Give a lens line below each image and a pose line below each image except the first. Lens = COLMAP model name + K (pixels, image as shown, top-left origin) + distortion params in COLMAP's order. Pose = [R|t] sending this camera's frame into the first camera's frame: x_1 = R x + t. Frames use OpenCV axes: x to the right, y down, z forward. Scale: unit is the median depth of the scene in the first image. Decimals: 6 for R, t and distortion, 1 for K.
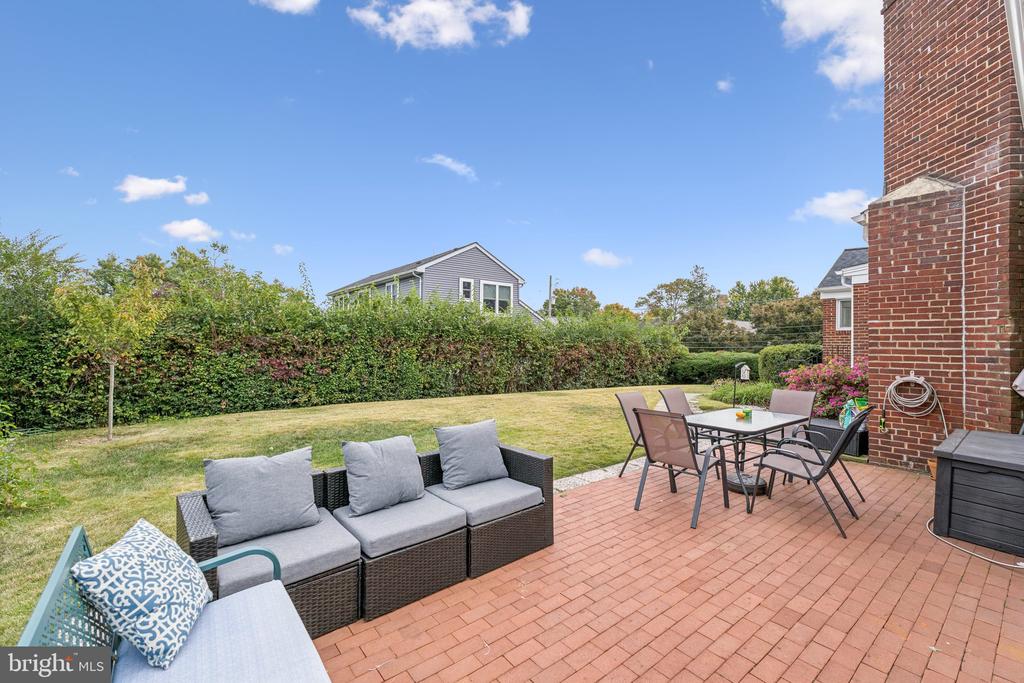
lens RADIAL K [[436.2, 0, 516.0], [0, 436.2, 339.8], [0, 0, 1]] dist [0.001022, 0.000288]
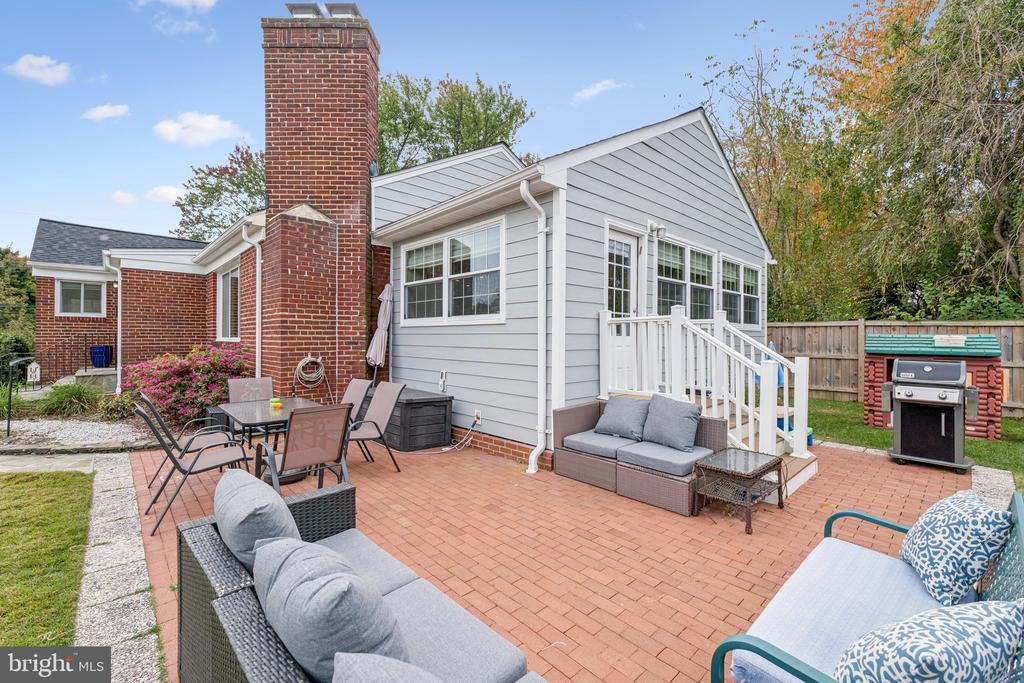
lens RADIAL K [[434.9, 0, 514.9], [0, 434.9, 330.7], [0, 0, 1]] dist [-0.000017, -0.000005]
pose [[-0.074218, 0.006145, 0.997223, -0.447044], [-0.011871, 0.999905, -0.007045, 0.006681], [-0.997171, -0.012361, -0.074138, 0.506091]]
